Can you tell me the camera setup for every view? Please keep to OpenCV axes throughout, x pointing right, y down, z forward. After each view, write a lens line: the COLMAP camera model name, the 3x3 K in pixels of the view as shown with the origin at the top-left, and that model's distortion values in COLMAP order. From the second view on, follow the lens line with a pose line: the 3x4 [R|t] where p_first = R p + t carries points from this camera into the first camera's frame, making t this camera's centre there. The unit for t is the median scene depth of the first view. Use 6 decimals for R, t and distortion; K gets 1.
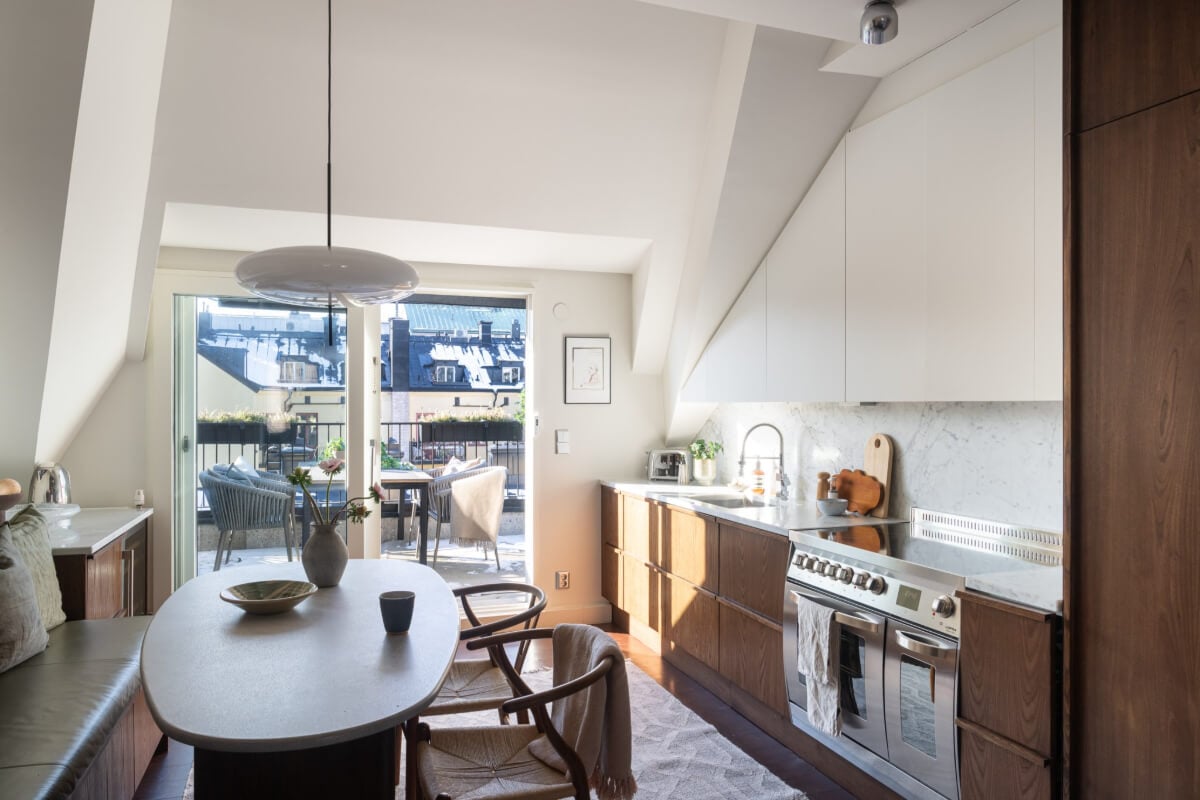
lens RADIAL K [[803.2, 0, 600.1], [0, 803.2, 404.6], [0, 0, 1]] dist [-0.010660, 0.002077]
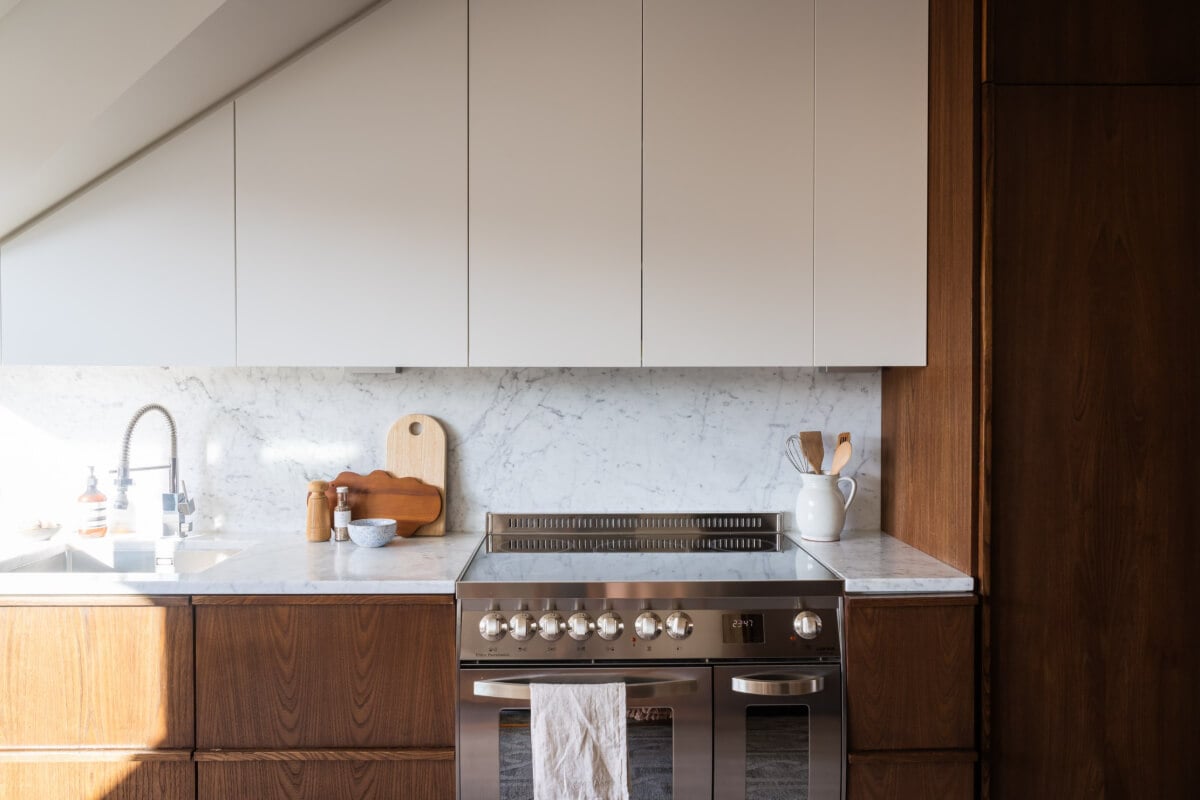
lens RADIAL K [[803.2, 0, 600.1], [0, 803.2, 404.6], [0, 0, 1]] dist [-0.010660, 0.002077]
pose [[0.310553, -0.020981, 0.950324, -0.223634], [-0.001308, 0.999746, 0.022499, 0.010873], [-0.950555, -0.008230, 0.310447, 0.560794]]
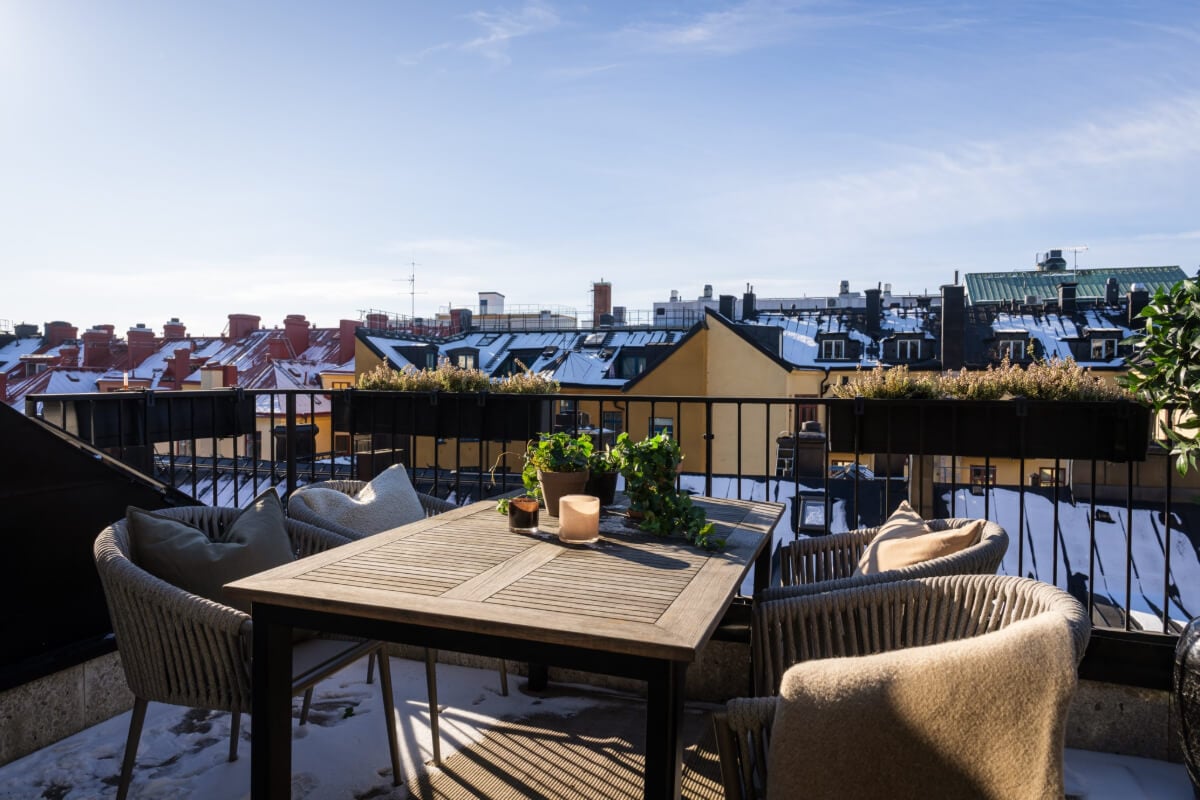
lens RADIAL K [[803.2, 0, 600.1], [0, 803.2, 404.6], [0, 0, 1]] dist [-0.010660, 0.002077]
pose [[0.782872, 0.019640, -0.621873, -0.133309], [-0.006850, 0.999713, 0.022949, 0.030916], [0.622145, -0.013706, 0.782782, 1.180759]]
